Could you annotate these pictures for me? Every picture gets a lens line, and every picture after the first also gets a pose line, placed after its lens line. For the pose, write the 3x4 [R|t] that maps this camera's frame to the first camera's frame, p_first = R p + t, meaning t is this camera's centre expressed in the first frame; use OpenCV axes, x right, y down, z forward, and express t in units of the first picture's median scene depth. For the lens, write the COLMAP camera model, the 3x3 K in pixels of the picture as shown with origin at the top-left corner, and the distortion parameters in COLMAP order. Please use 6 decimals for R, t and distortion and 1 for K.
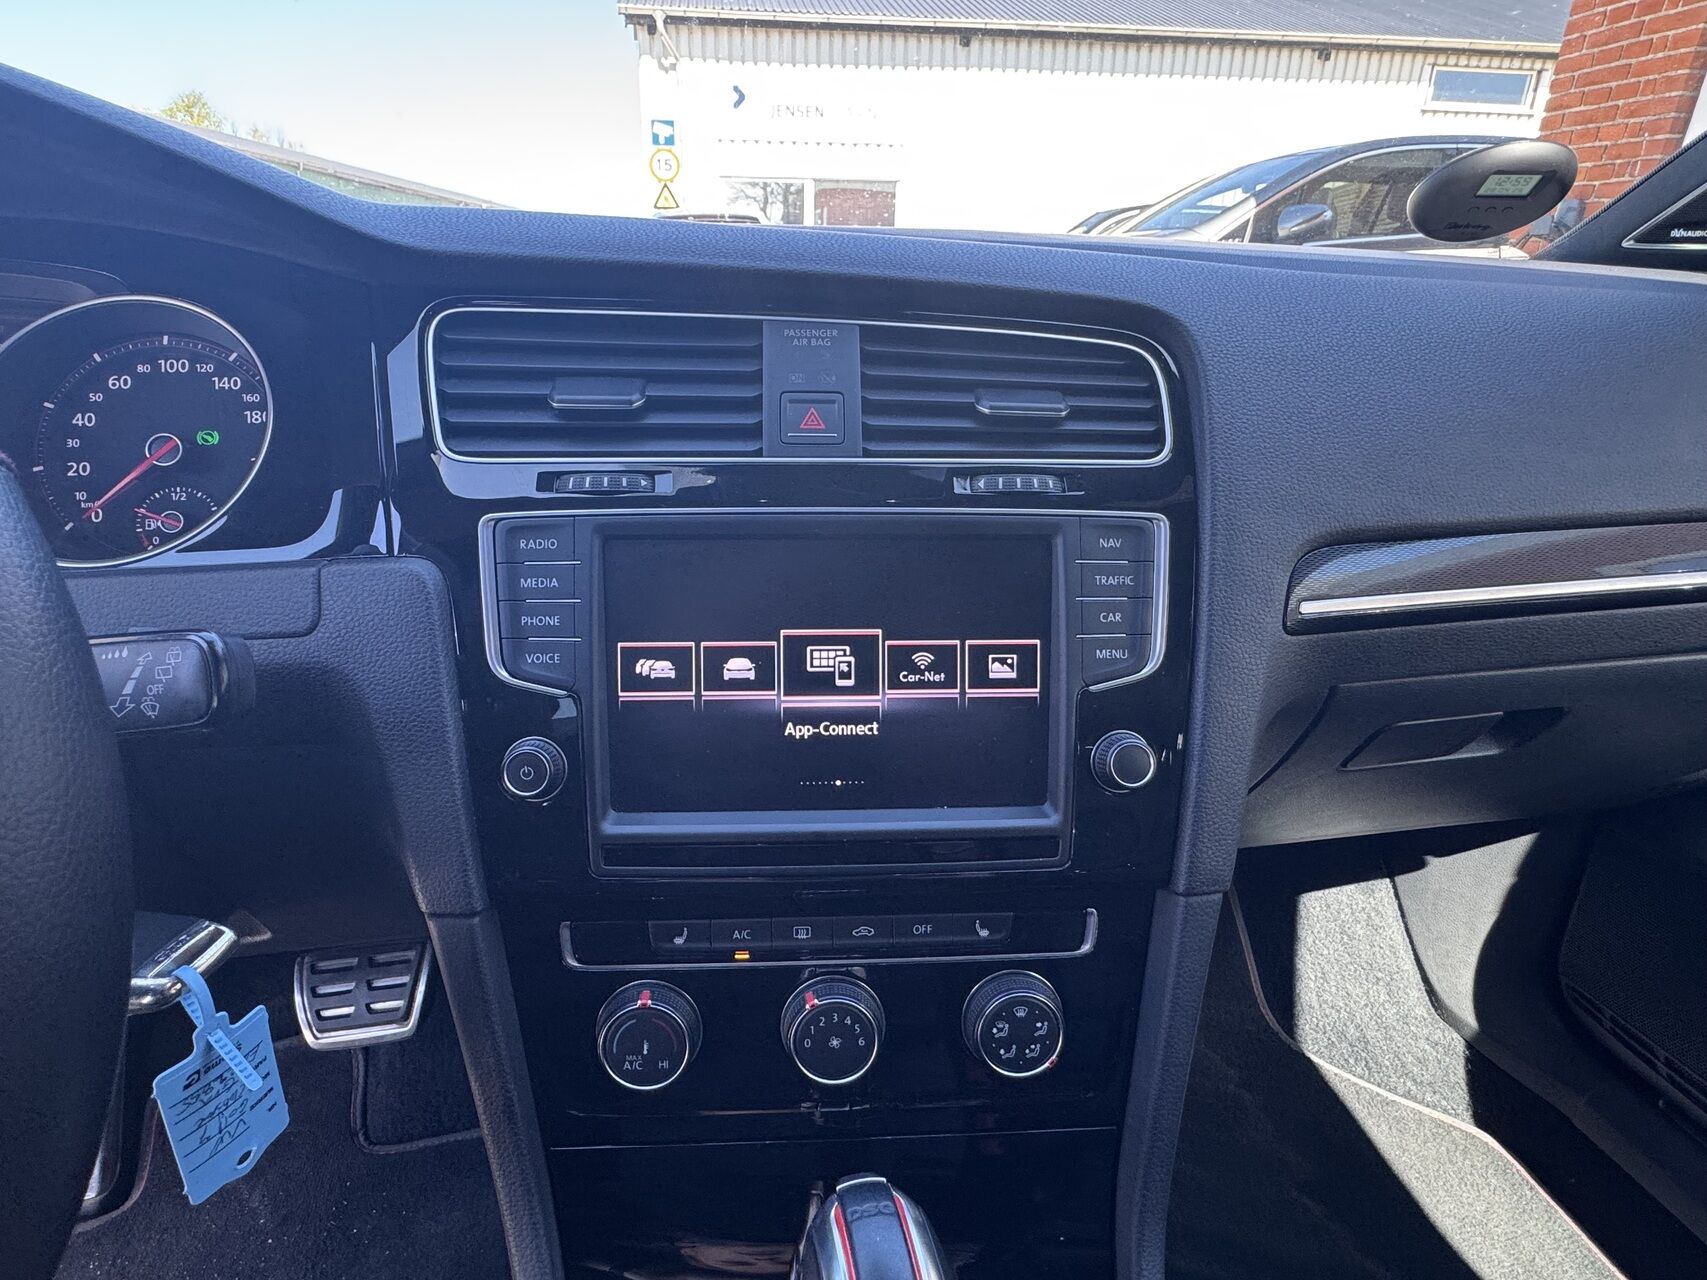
lens RADIAL K [[920.8, 0, 826.3], [0, 920.8, 639.2], [0, 0, 1]] dist [-0.000988, -0.001165]
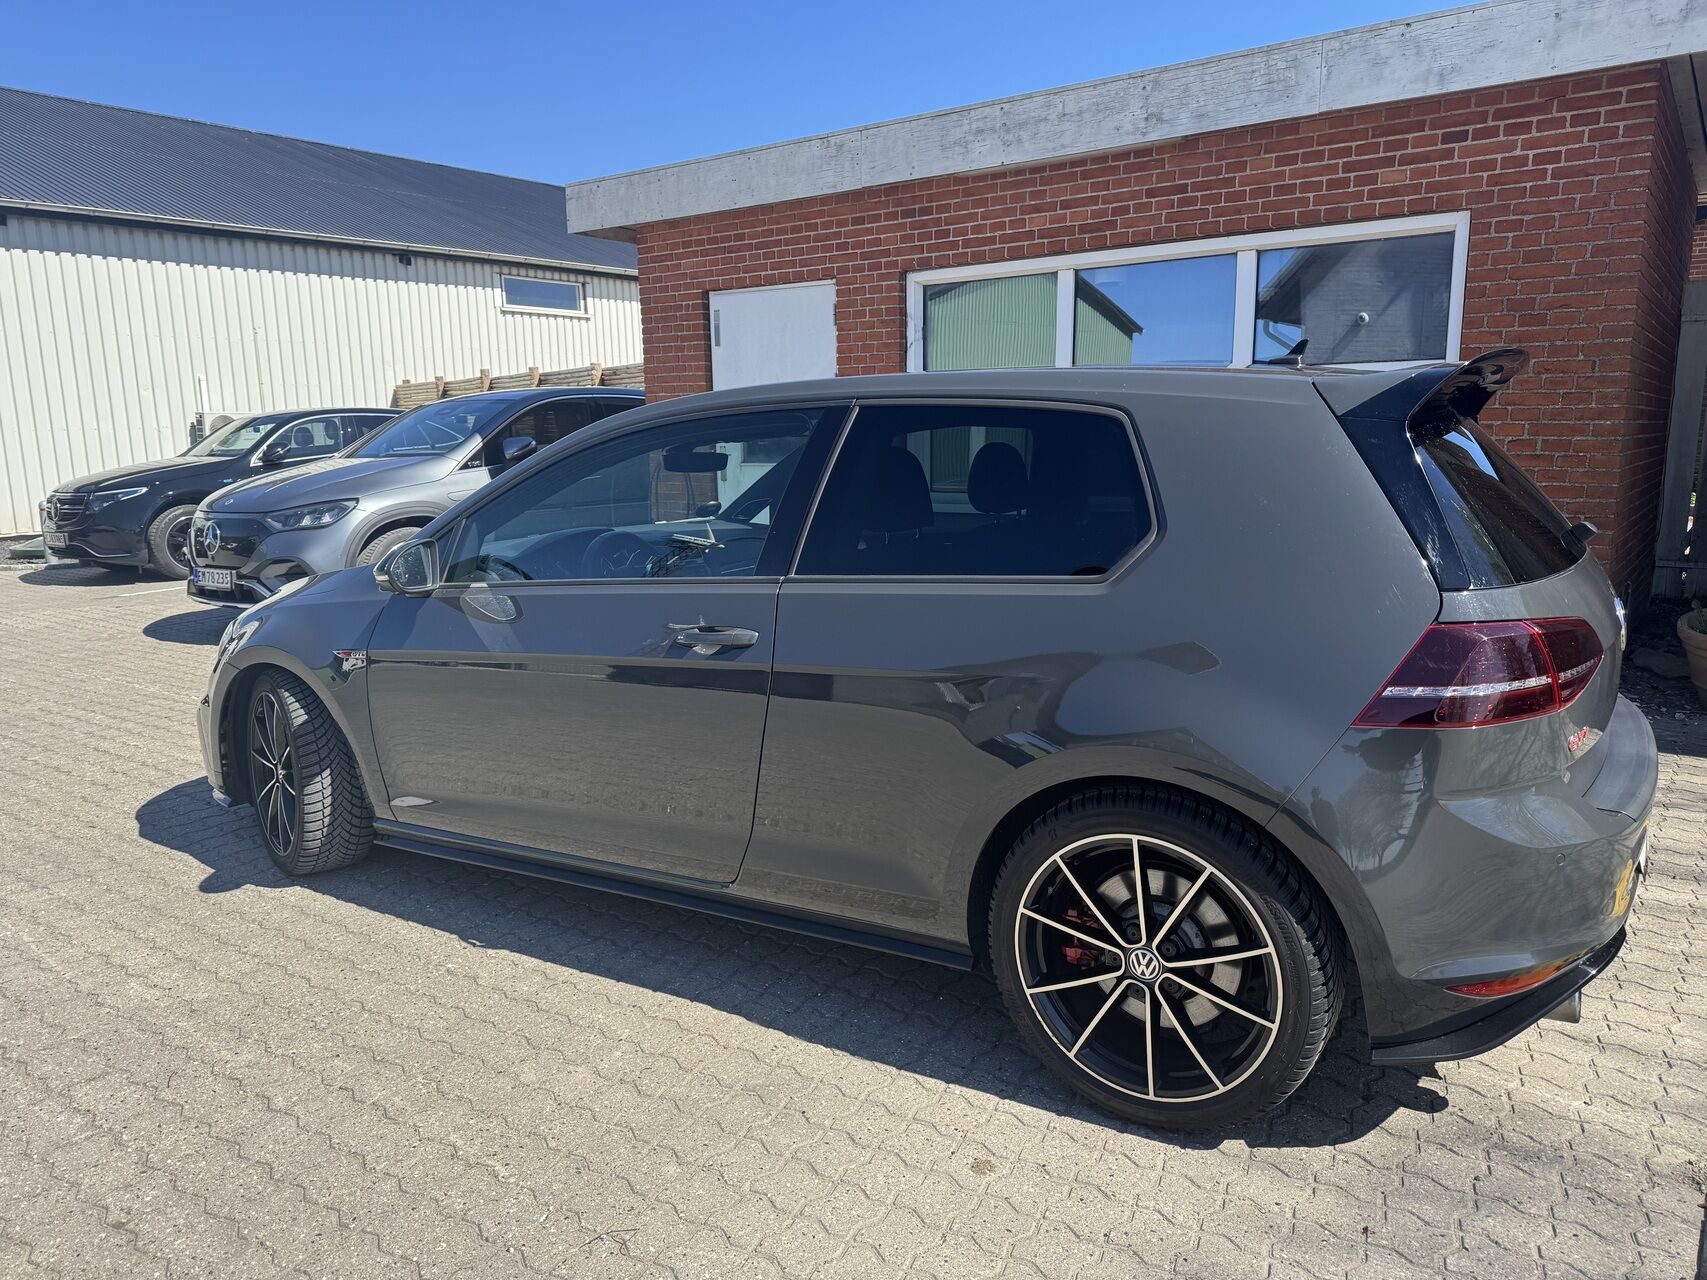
lens RADIAL K [[1217.8, 0, 852.6], [0, 1217.8, 653.3], [0, 0, 1]] dist [0.083401, -0.078269]
pose [[0.685584, -0.162796, 0.709558, -3.735443], [0.304669, 0.949377, -0.076556, 1.064304], [-0.661174, 0.268666, 0.700476, -4.167559]]
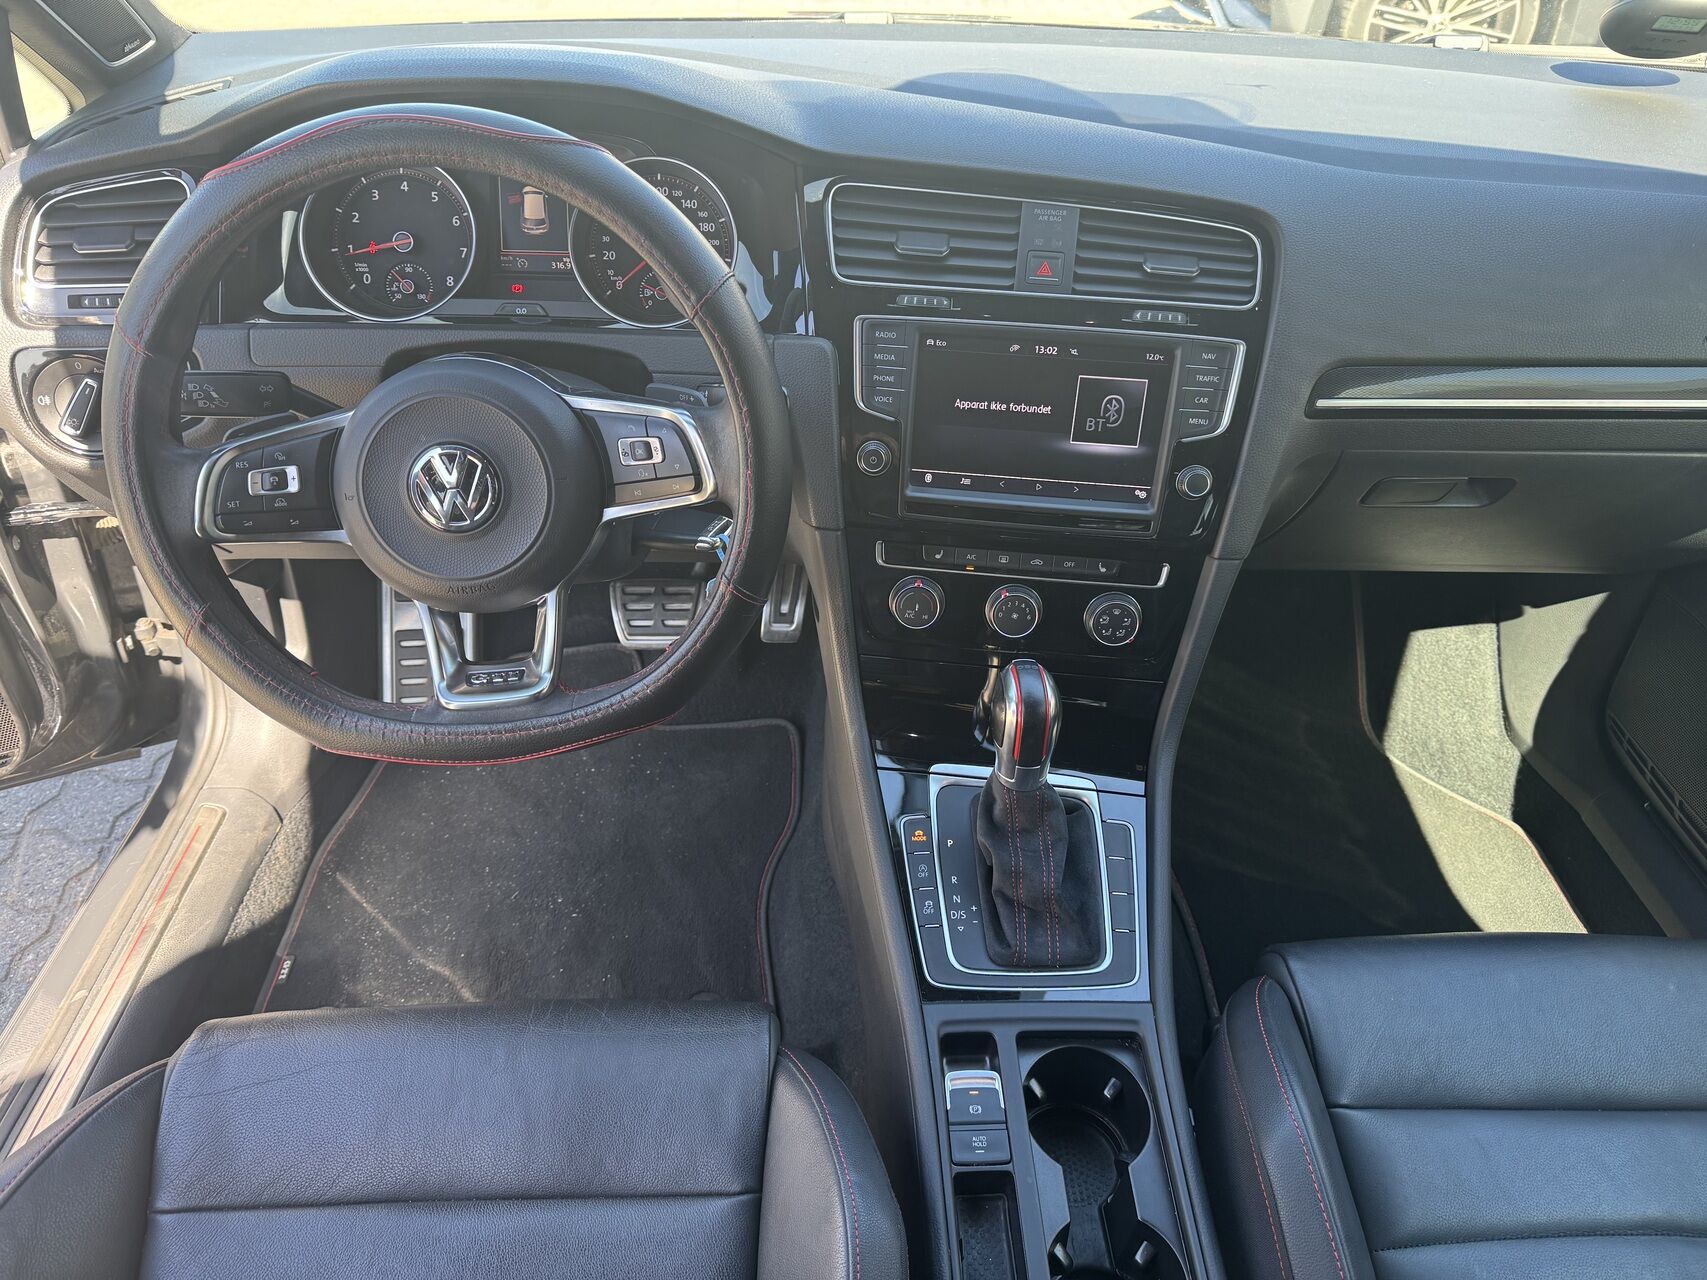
lens RADIAL K [[1201.3, 0, 844.2], [0, 1201.3, 645.7], [0, 0, 1]] dist [0.091362, -0.134483]
pose [[0.988030, 0.110337, -0.107803, -0.035605], [-0.078334, 0.960909, 0.265551, -0.075697], [0.132889, -0.253928, 0.958051, -0.798863]]
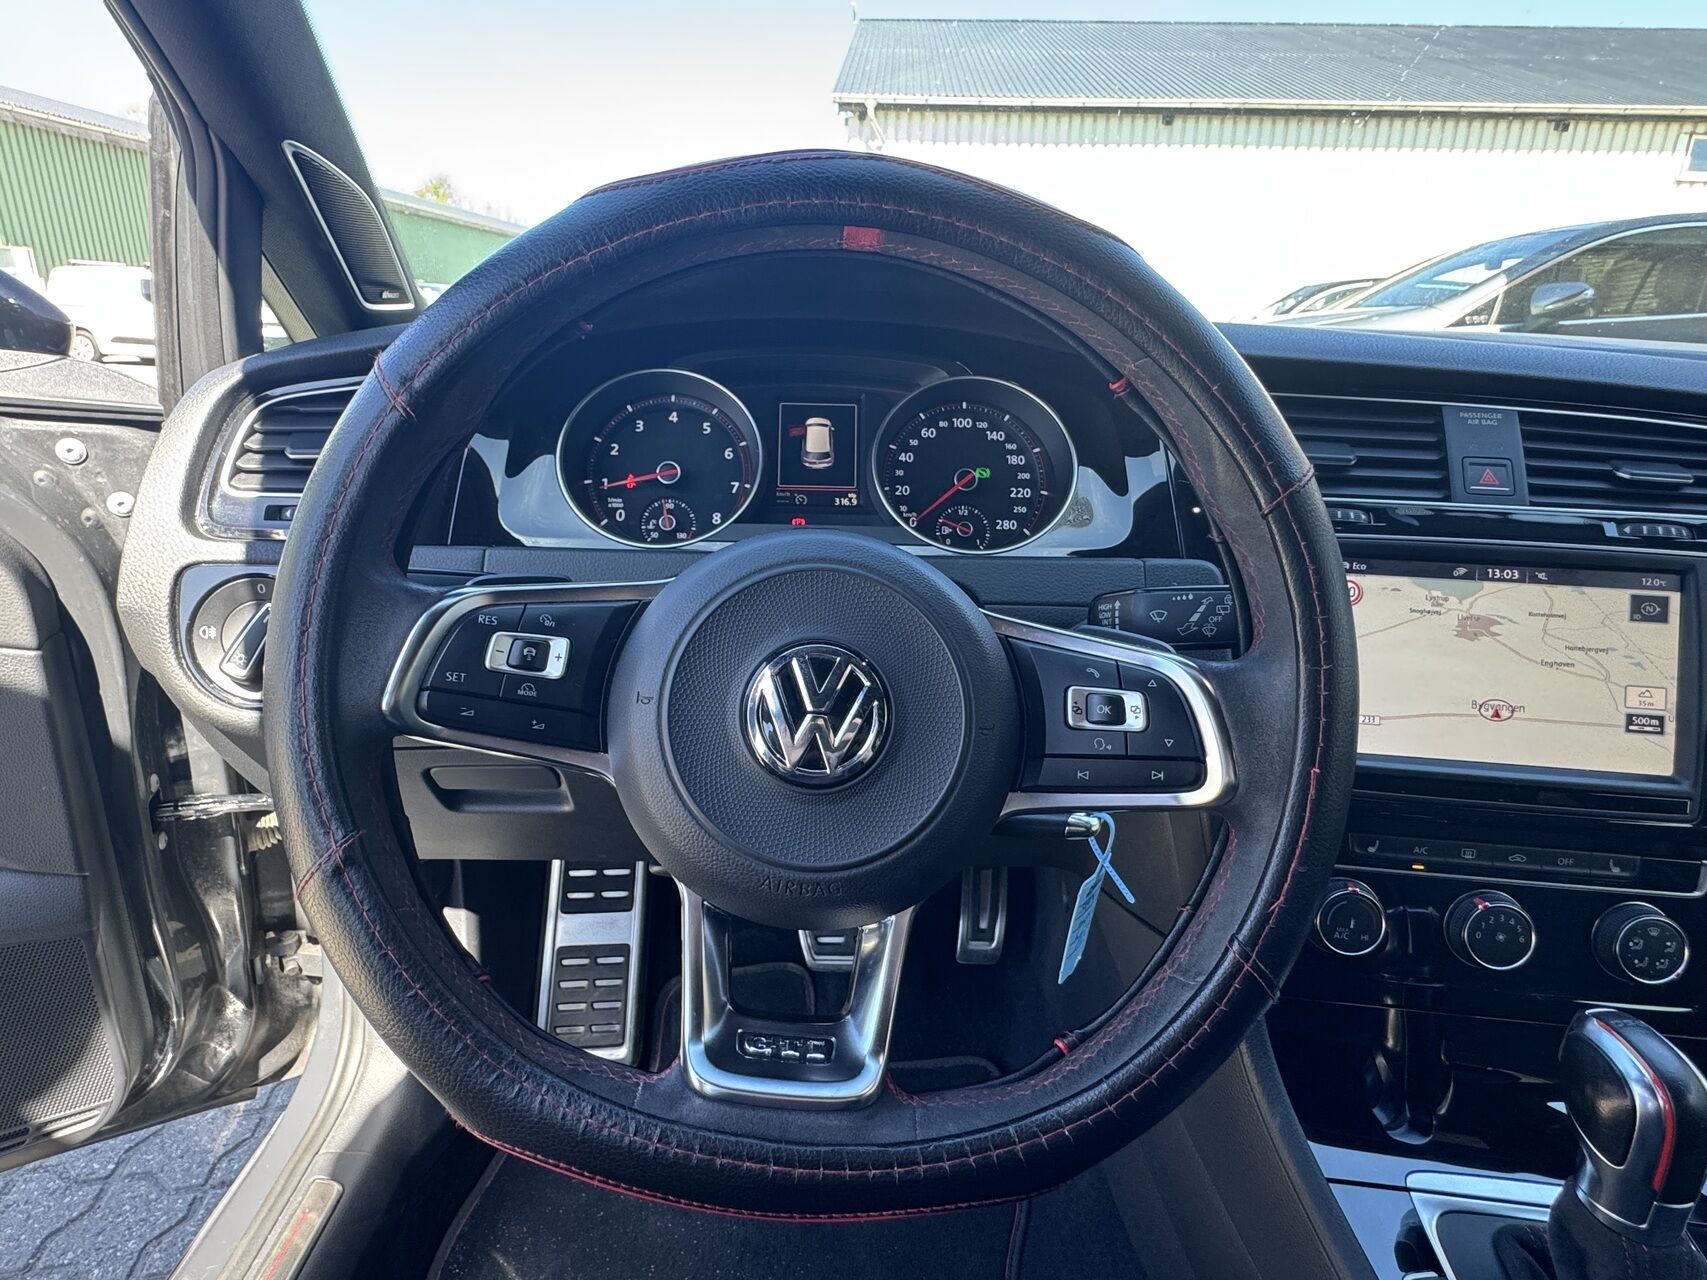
lens RADIAL K [[923.4, 0, 822.9], [0, 923.4, 632.5], [0, 0, 1]] dist [-0.003304, -0.000129]
pose [[0.984653, 0.067683, -0.160865, -0.424846], [-0.078799, 0.994850, -0.063752, 0.088425], [0.155722, 0.075450, 0.984915, -0.276105]]
